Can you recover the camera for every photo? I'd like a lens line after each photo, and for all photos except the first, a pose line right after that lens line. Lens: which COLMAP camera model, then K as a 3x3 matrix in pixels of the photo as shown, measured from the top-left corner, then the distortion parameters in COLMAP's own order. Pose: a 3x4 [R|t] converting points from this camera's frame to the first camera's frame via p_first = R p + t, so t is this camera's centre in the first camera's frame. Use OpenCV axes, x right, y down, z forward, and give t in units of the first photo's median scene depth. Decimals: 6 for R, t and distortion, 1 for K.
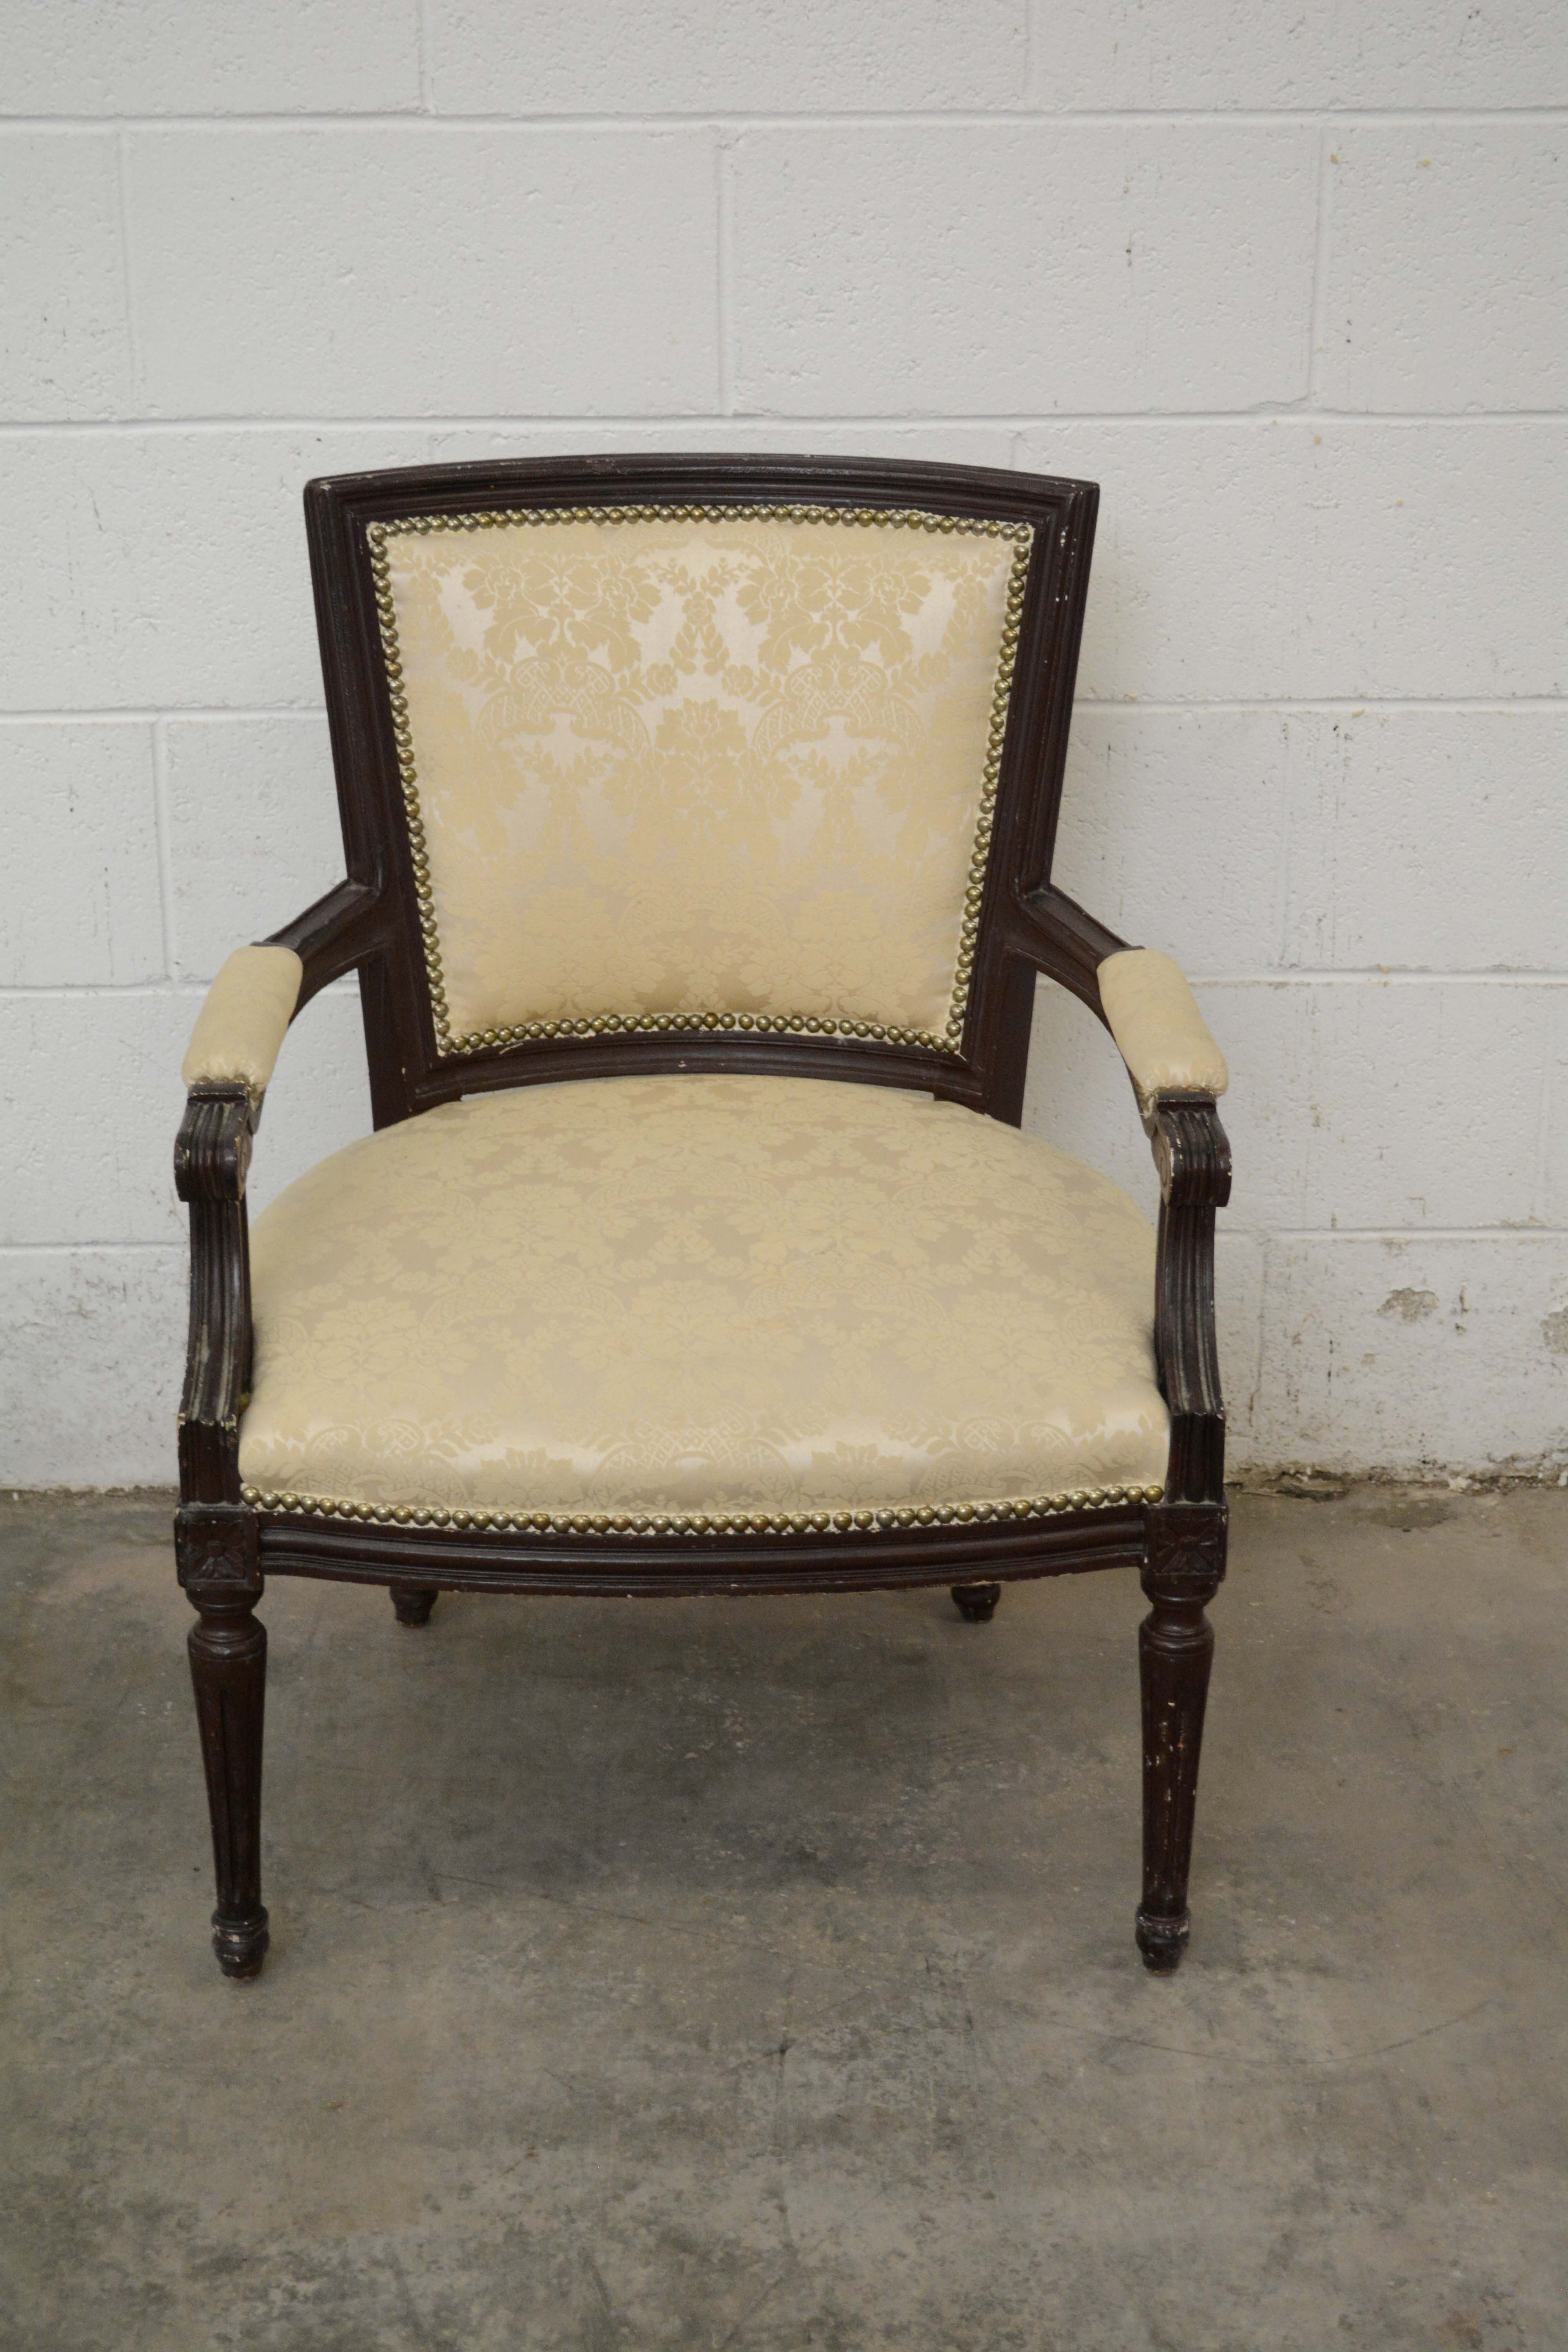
lens RADIAL K [[3781.8, 0, 756.5], [0, 3781.8, 1193.6], [0, 0, 1]] dist [0.002795, 0.000000]
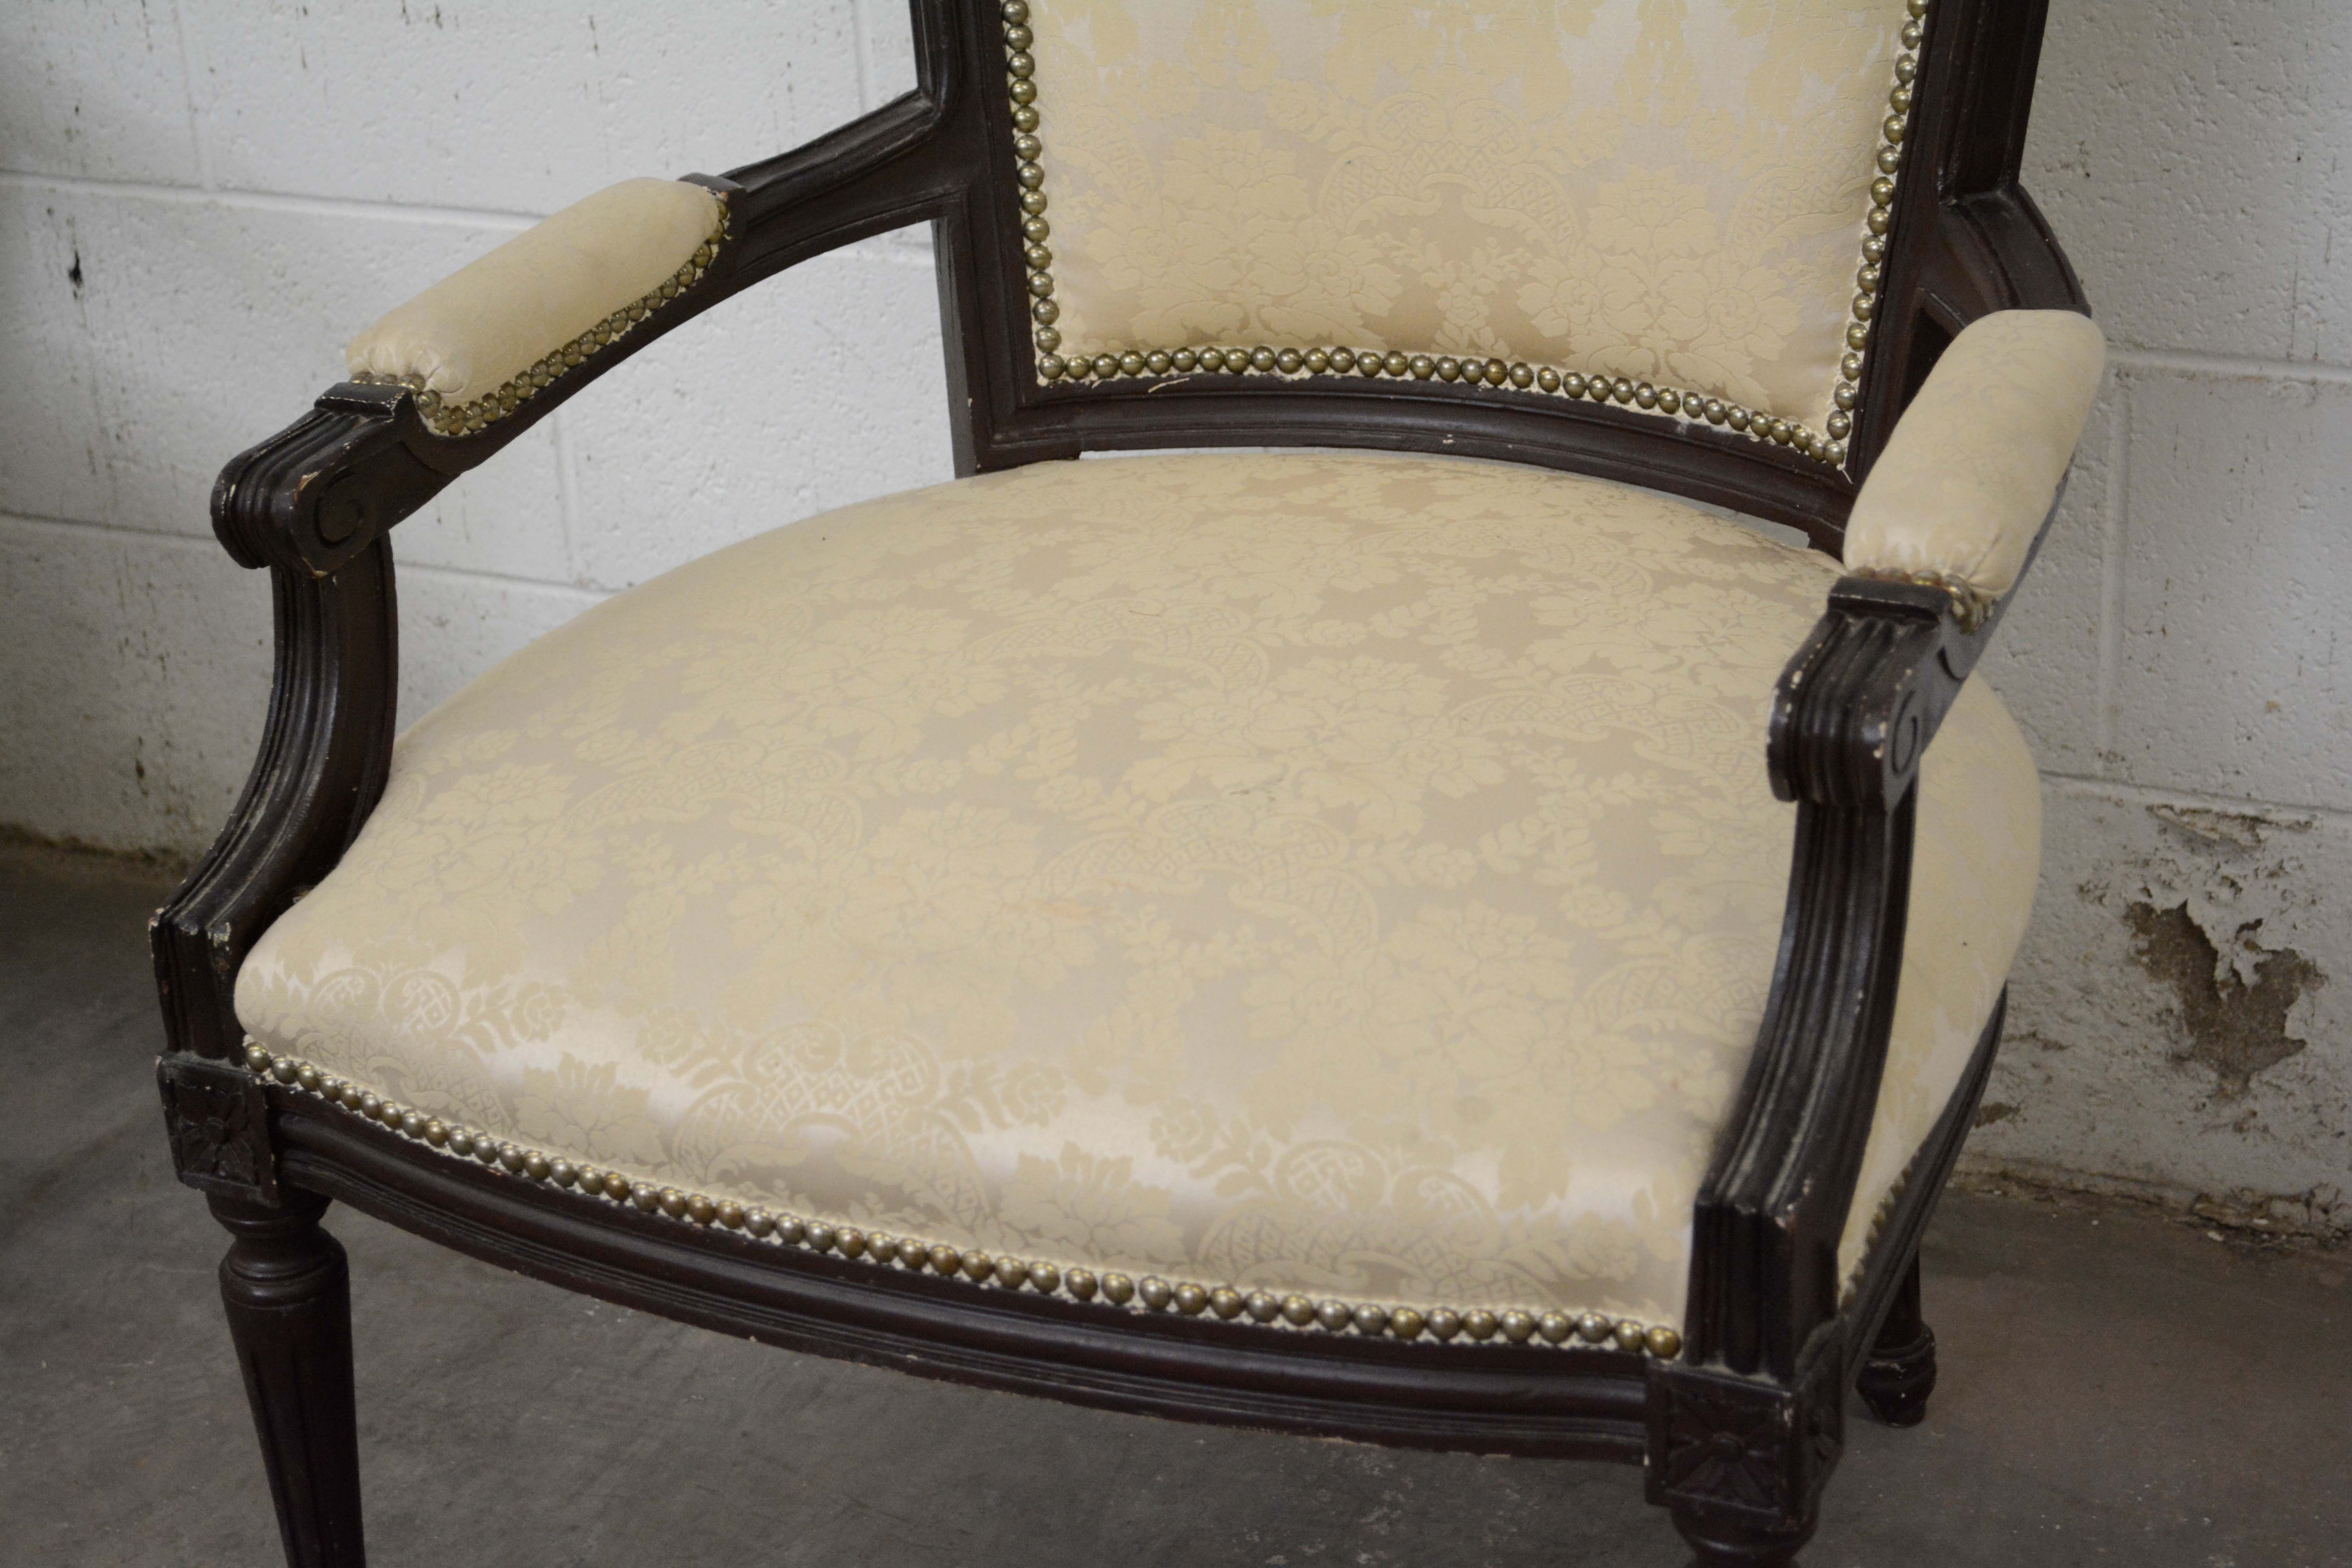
lens RADIAL K [[4126.2, 0, 1155.3], [0, 4126.2, 749.9], [0, 0, 1]] dist [0.013673, 0.000000]
pose [[0.893163, 0.135759, -0.428753, 0.242465], [-0.112021, 0.990460, 0.080257, -0.034599], [0.435558, -0.023653, 0.899850, 0.403531]]
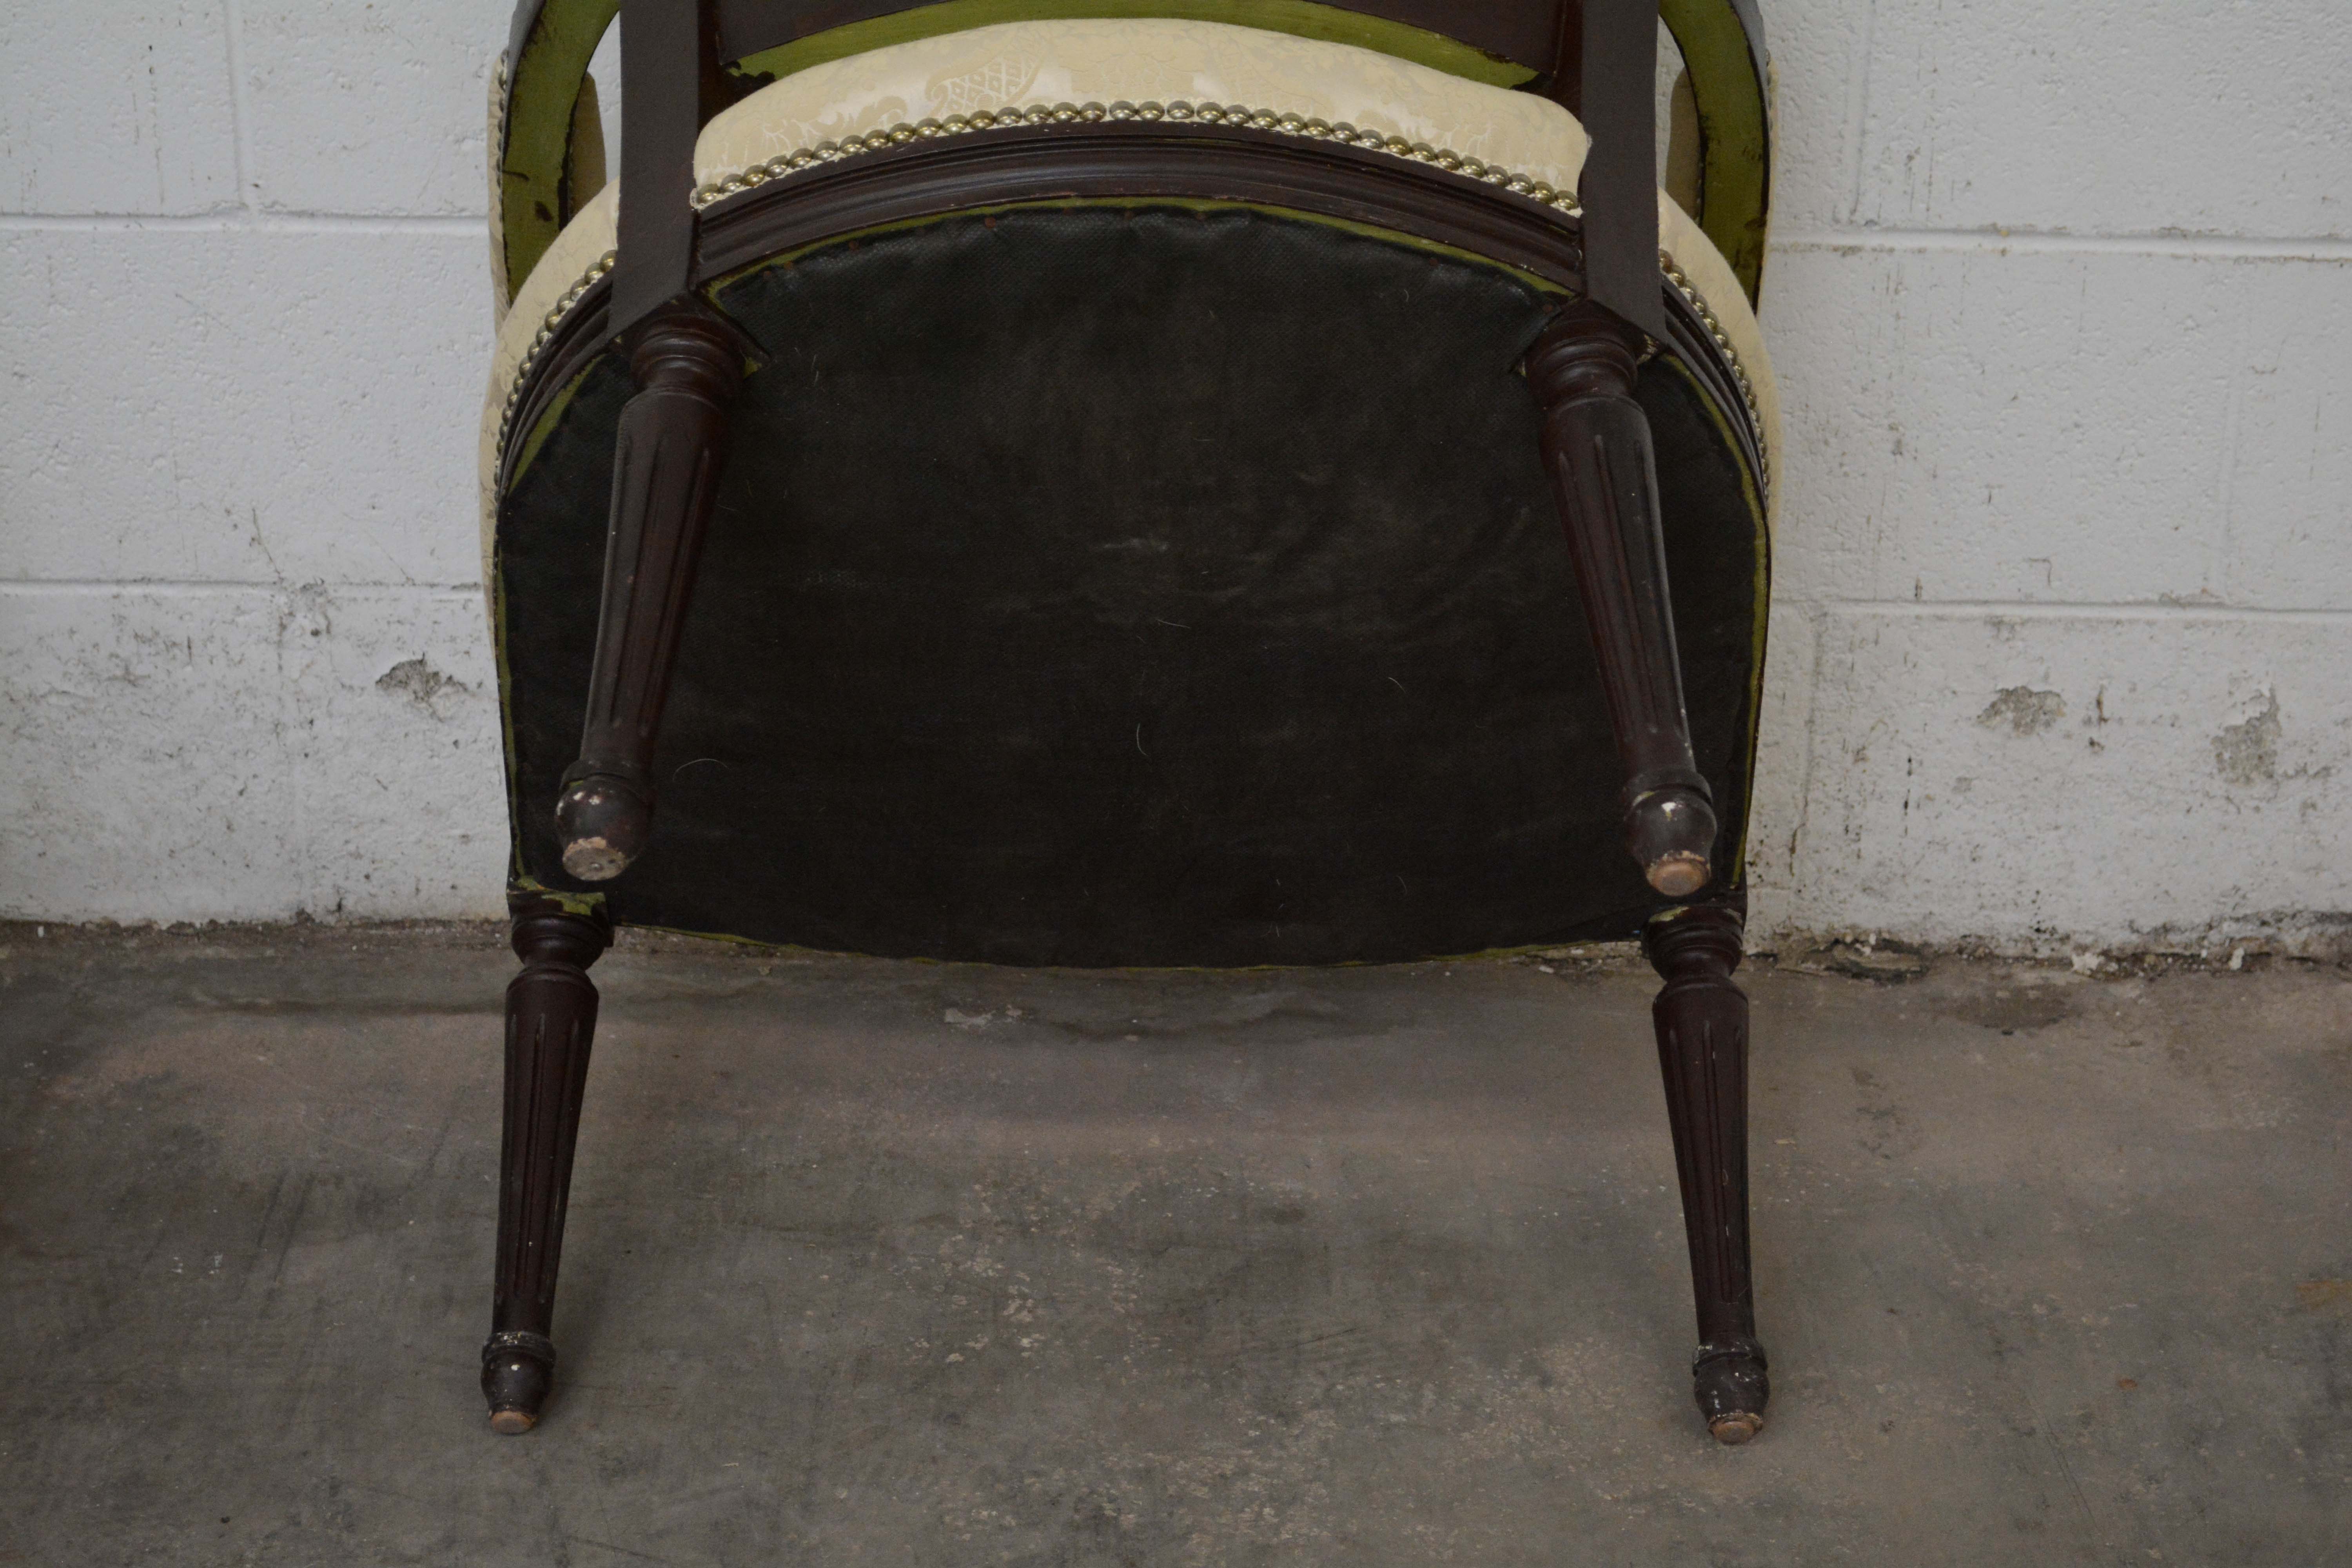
lens RADIAL K [[4786.0, 0, 1170.2], [0, 4786.0, 747.1], [0, 0, 1]] dist [0.051767, 0.000000]
pose [[0.999486, 0.023904, -0.021367, 0.039974], [-0.022100, 0.996466, 0.081032, -0.037409], [0.023229, -0.080518, 0.996482, 0.133095]]
